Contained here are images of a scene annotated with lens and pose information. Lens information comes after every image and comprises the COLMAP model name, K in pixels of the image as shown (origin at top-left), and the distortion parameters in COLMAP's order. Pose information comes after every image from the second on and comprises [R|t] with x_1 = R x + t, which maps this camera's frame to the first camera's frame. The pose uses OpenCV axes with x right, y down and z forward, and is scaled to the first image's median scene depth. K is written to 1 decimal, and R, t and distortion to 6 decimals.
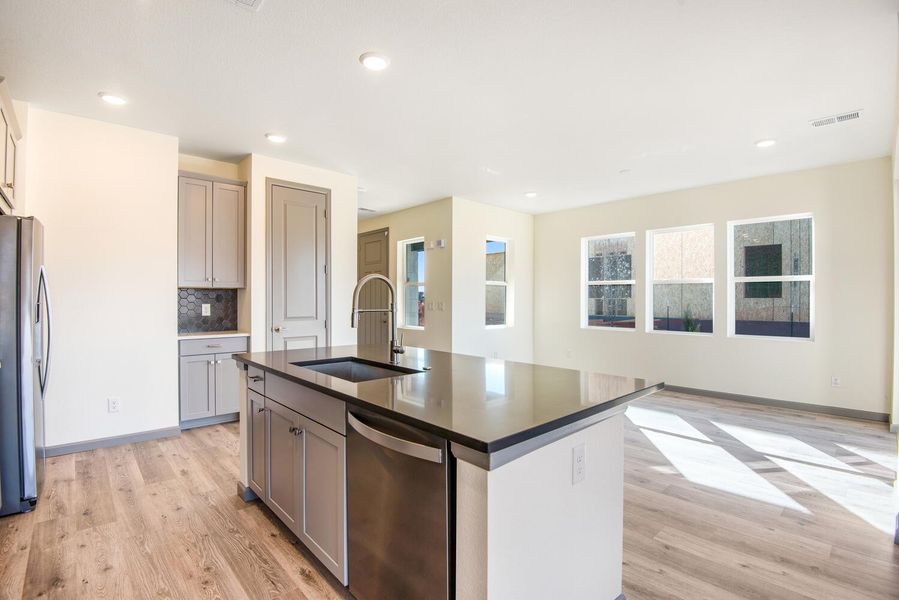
lens RADIAL K [[420.9, 0, 441.9], [0, 420.9, 295.1], [0, 0, 1]] dist [-0.030311, -0.003506]
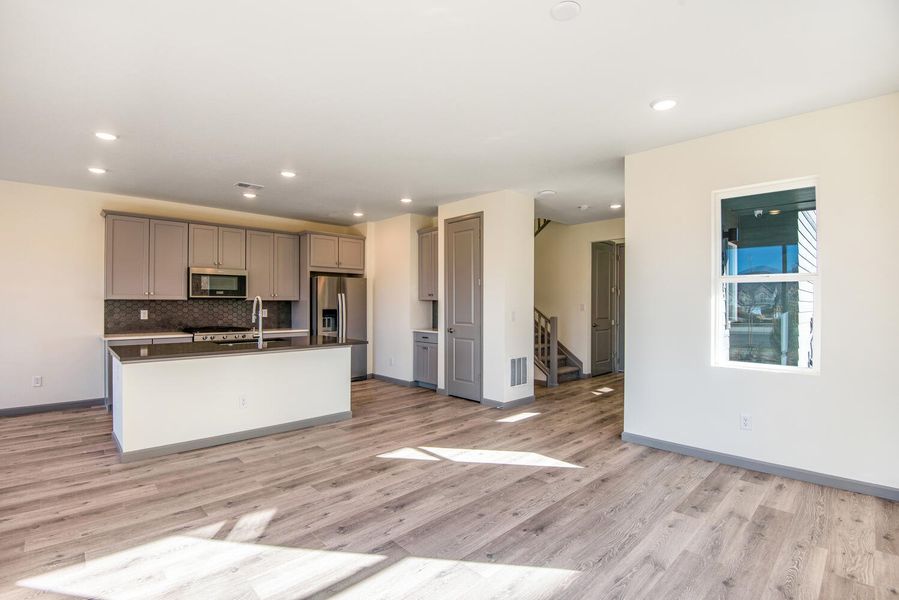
lens RADIAL K [[411.6, 0, 444.0], [0, 411.6, 303.1], [0, 0, 1]] dist [-0.024035, -0.006341]
pose [[0.028958, 0.000726, -0.999580, 0.906368], [0.005906, 0.999982, 0.000898, -0.007290], [0.999563, -0.005929, 0.028953, 0.927254]]
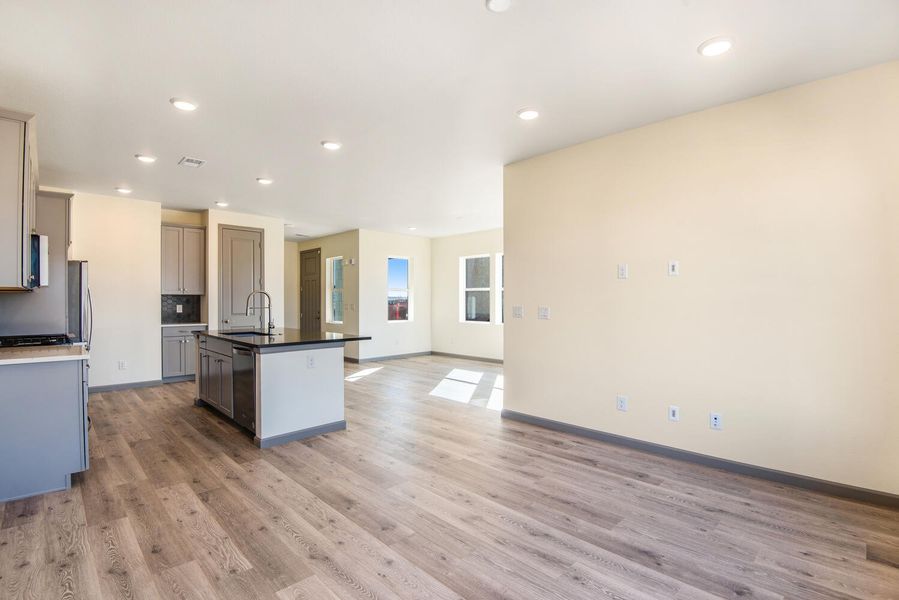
lens RADIAL K [[411.6, 0, 435.2], [0, 411.6, 299.8], [0, 0, 1]] dist [-0.024035, -0.006341]
pose [[0.999442, -0.000347, 0.033399, 0.328550], [0.000190, 0.999989, 0.004722, -0.004381], [-0.033400, -0.004713, 0.999431, -0.537127]]
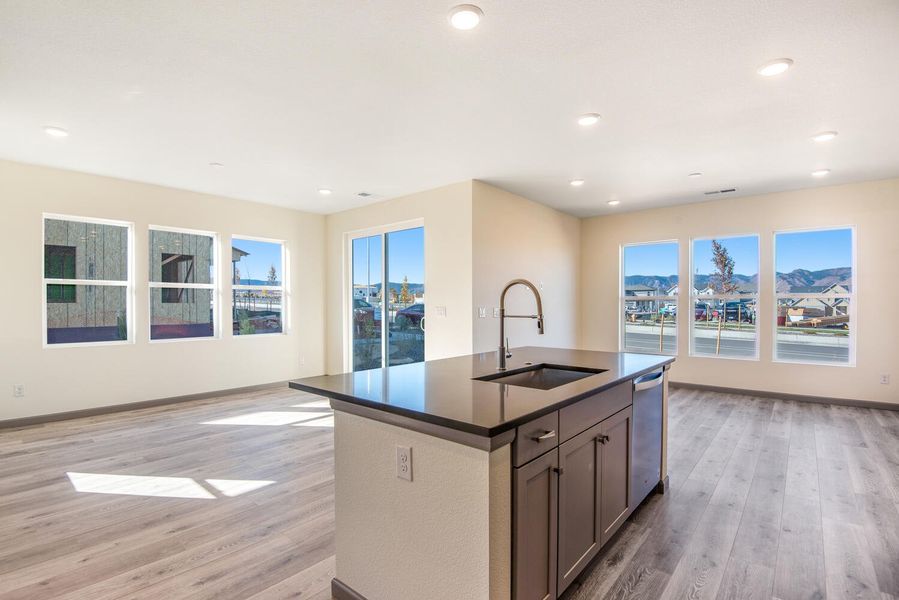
lens RADIAL K [[420.9, 0, 440.4], [0, 420.9, 307.8], [0, 0, 1]] dist [-0.030311, -0.003506]
pose [[-0.113123, -0.012242, 0.993506, -0.563686], [-0.008525, 0.999899, 0.011350, 0.002218], [-0.993544, -0.007186, -0.113216, 0.661849]]
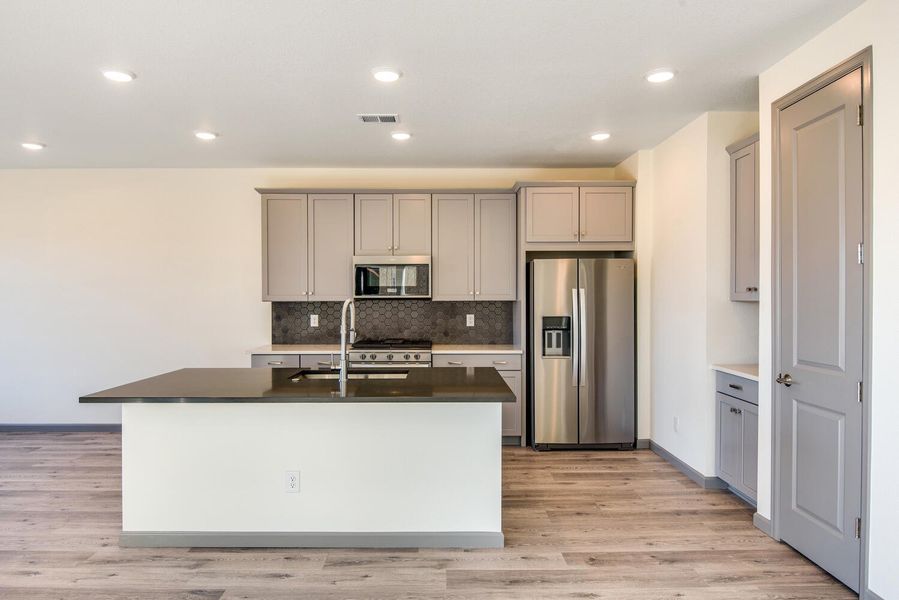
lens RADIAL K [[545.9, 0, 444.3], [0, 545.9, 302.8], [0, 0, 1]] dist [0.012857, -0.019293]
pose [[-0.659012, 0.011241, -0.752048, 0.404088], [0.008624, 0.999936, 0.007388, -0.024611], [0.752083, -0.001617, -0.659067, 1.115328]]
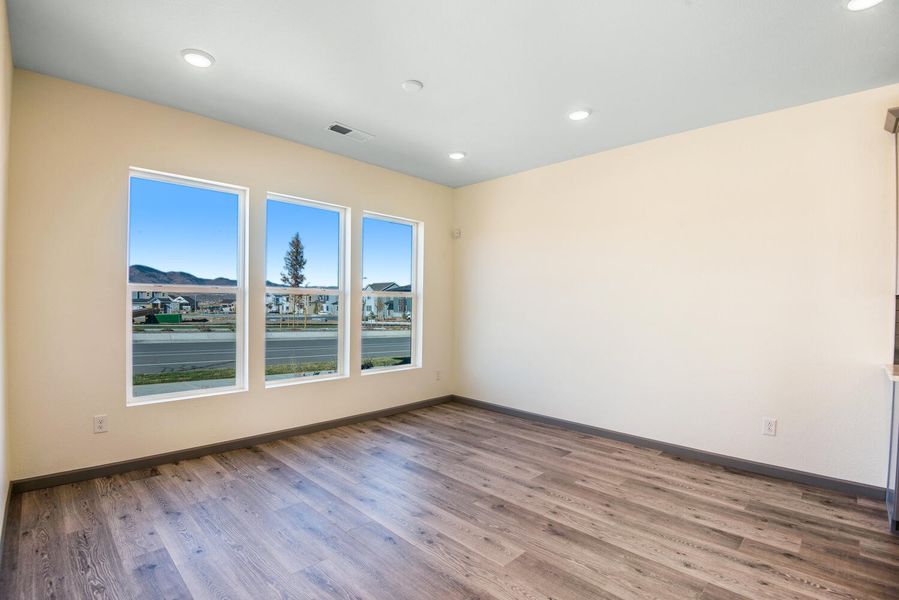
lens RADIAL K [[428.3, 0, 443.0], [0, 428.3, 296.6], [0, 0, 1]] dist [-0.037353, -0.001756]
pose [[-0.997947, -0.014456, -0.062388, 0.403070], [-0.013146, 0.999686, -0.021353, 0.002197], [0.062677, -0.020489, -0.997824, 0.535318]]
